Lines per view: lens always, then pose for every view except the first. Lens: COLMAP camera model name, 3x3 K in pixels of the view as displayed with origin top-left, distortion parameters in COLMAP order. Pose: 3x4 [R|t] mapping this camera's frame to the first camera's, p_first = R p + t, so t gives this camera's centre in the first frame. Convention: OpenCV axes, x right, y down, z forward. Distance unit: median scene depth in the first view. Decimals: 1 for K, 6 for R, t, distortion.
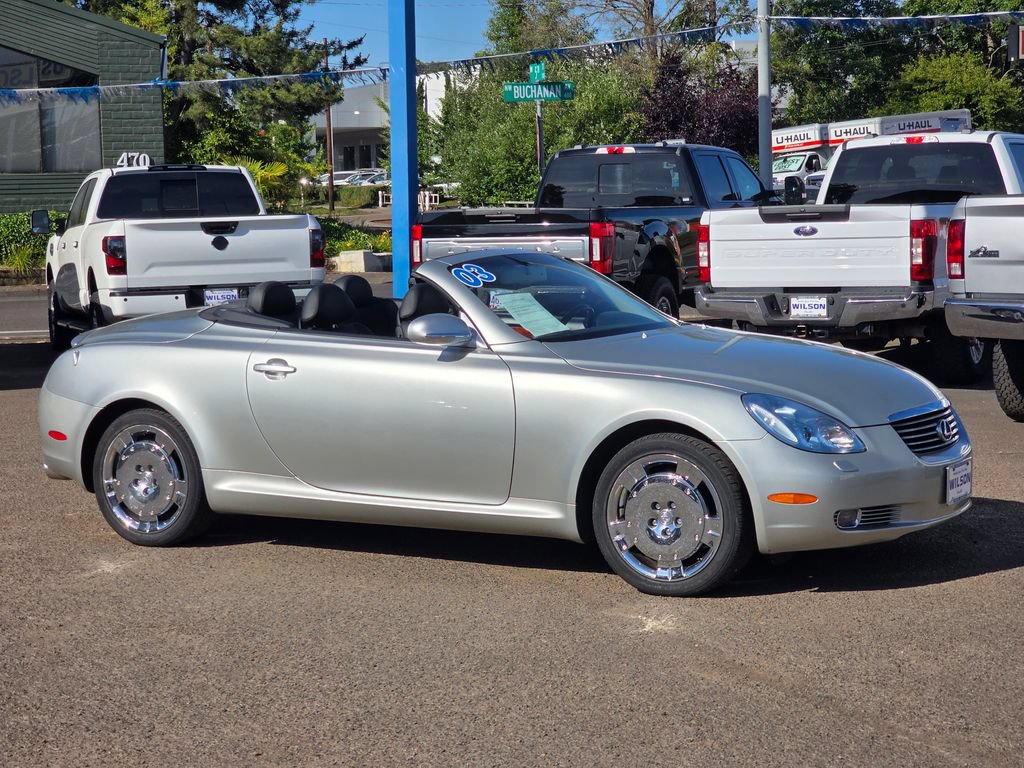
lens RADIAL K [[1934.6, 0, 509.0], [0, 1934.6, 383.7], [0, 0, 1]] dist [0.018493, 0.000000]
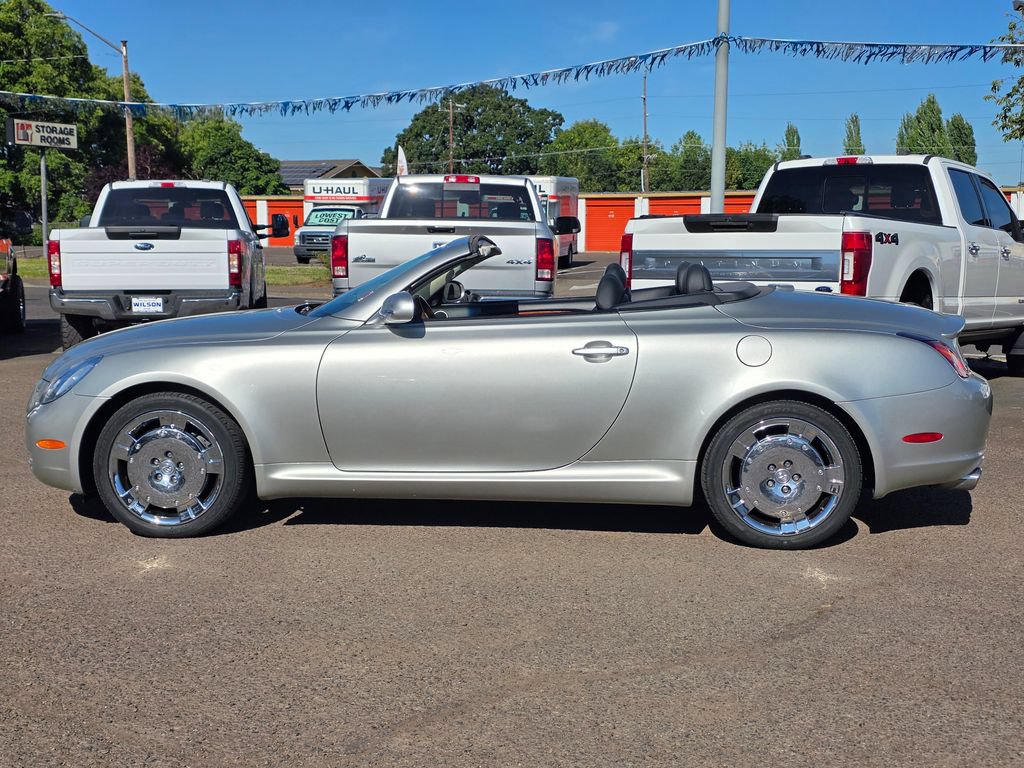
lens RADIAL K [[1353.2, 0, 505.1], [0, 1353.2, 402.8], [0, 0, 1]] dist [0.075403, 0.000000]
pose [[0.789157, -0.045650, 0.612493, -0.200468], [0.038787, 0.998948, 0.024479, 0.012024], [-0.612966, 0.004439, 0.790097, 0.109843]]
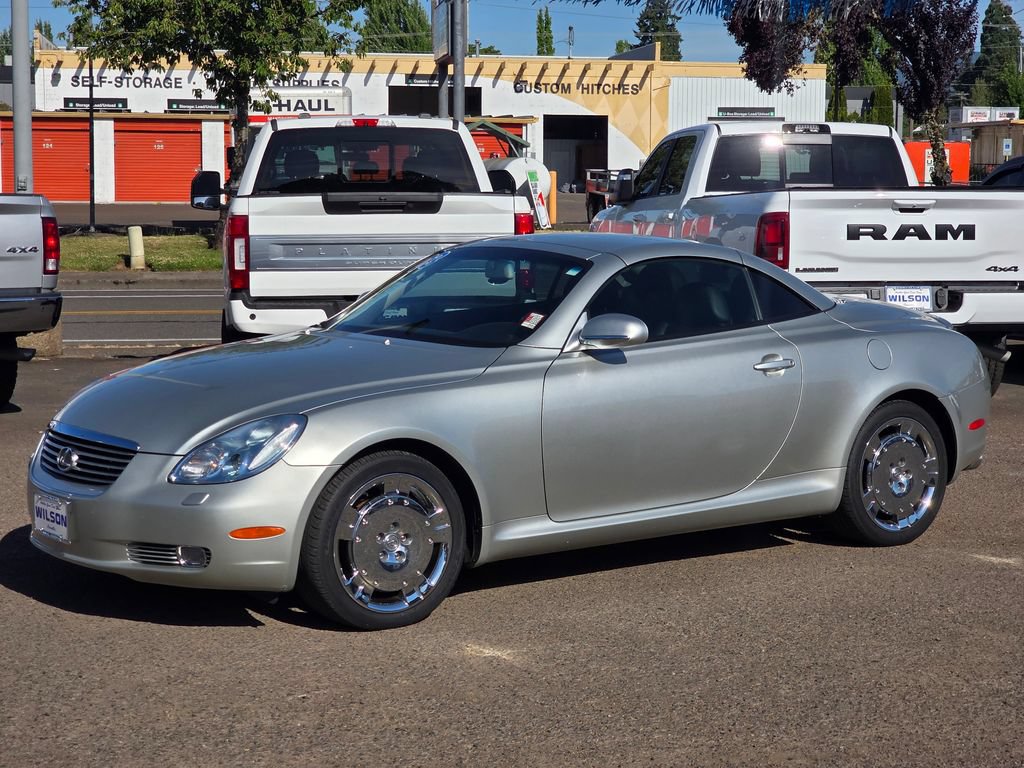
lens RADIAL K [[1927.5, 0, 514.2], [0, 1927.5, 373.9], [0, 0, 1]] dist [0.056954, 0.000000]
pose [[0.198658, -0.076263, 0.977097, -0.444347], [0.090638, 0.994125, 0.059164, -0.022943], [-0.975869, 0.076809, 0.204404, 0.328979]]
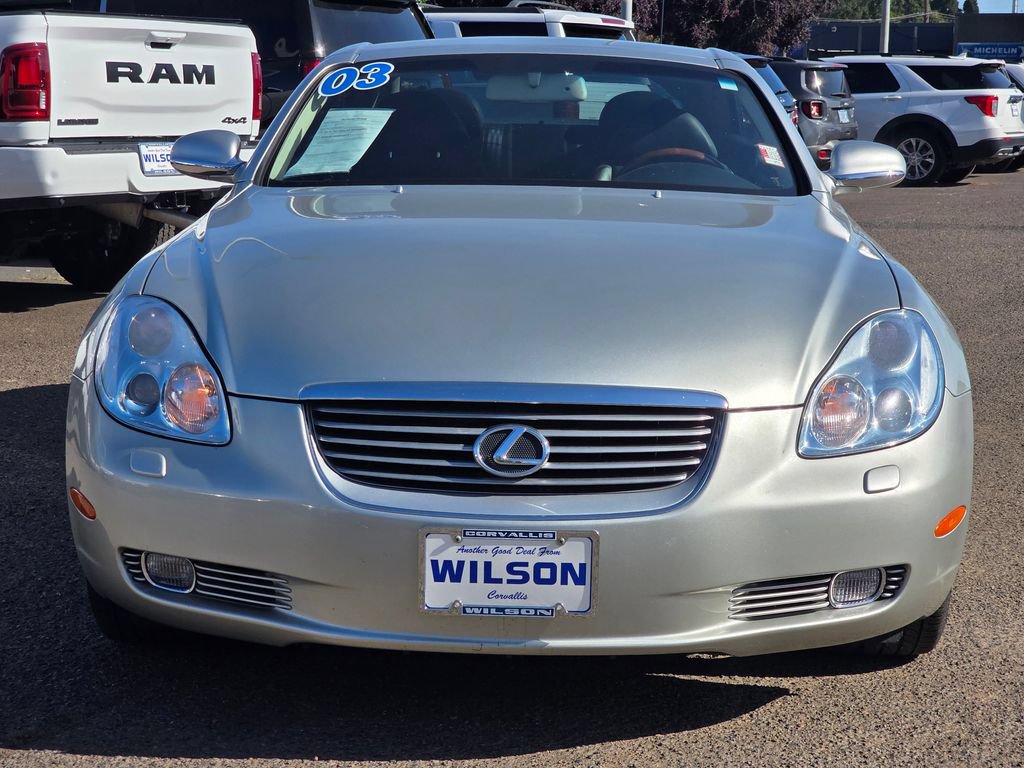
lens RADIAL K [[1924.3, 0, 511.3], [0, 1924.3, 387.7], [0, 0, 1]] dist [0.025747, 0.000000]
pose [[-0.640099, -0.102074, 0.761482, -0.209753], [0.080079, 0.976873, 0.198261, -0.033739], [-0.764108, 0.187885, -0.617121, 0.626790]]
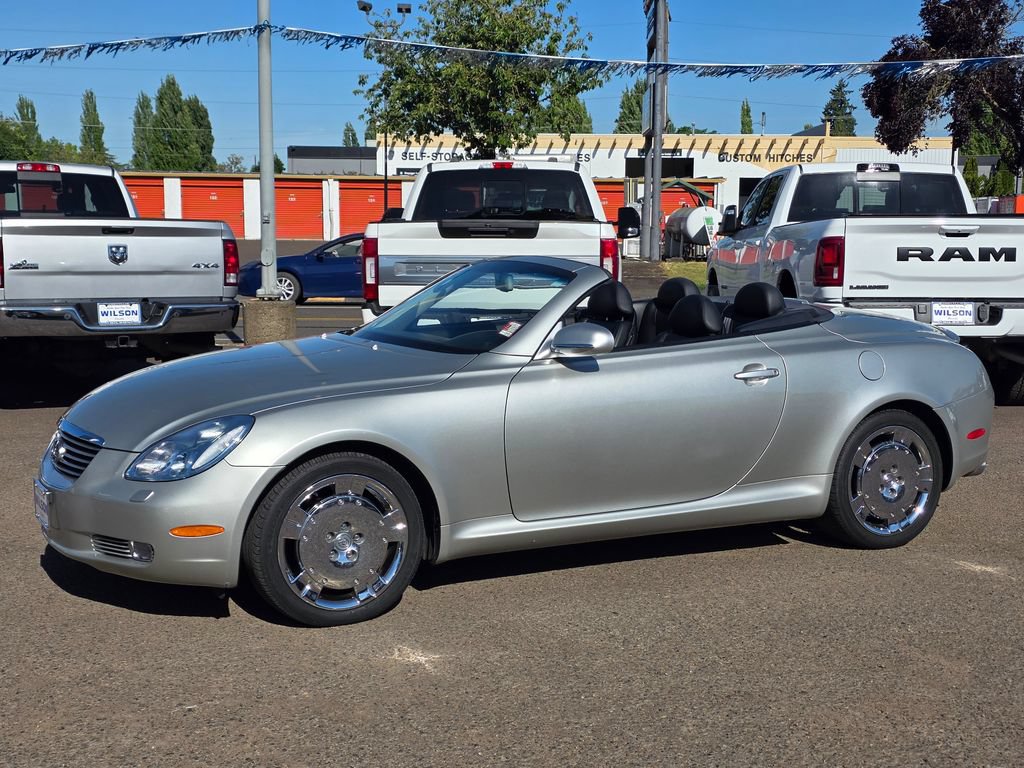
lens RADIAL K [[1364.4, 0, 515.0], [0, 1364.4, 394.1], [0, 0, 1]] dist [0.079129, 0.000000]
pose [[0.347918, -0.090877, 0.933110, -0.315812], [0.081860, 0.994434, 0.066328, -0.014378], [-0.933944, 0.053308, 0.353420, 0.298670]]
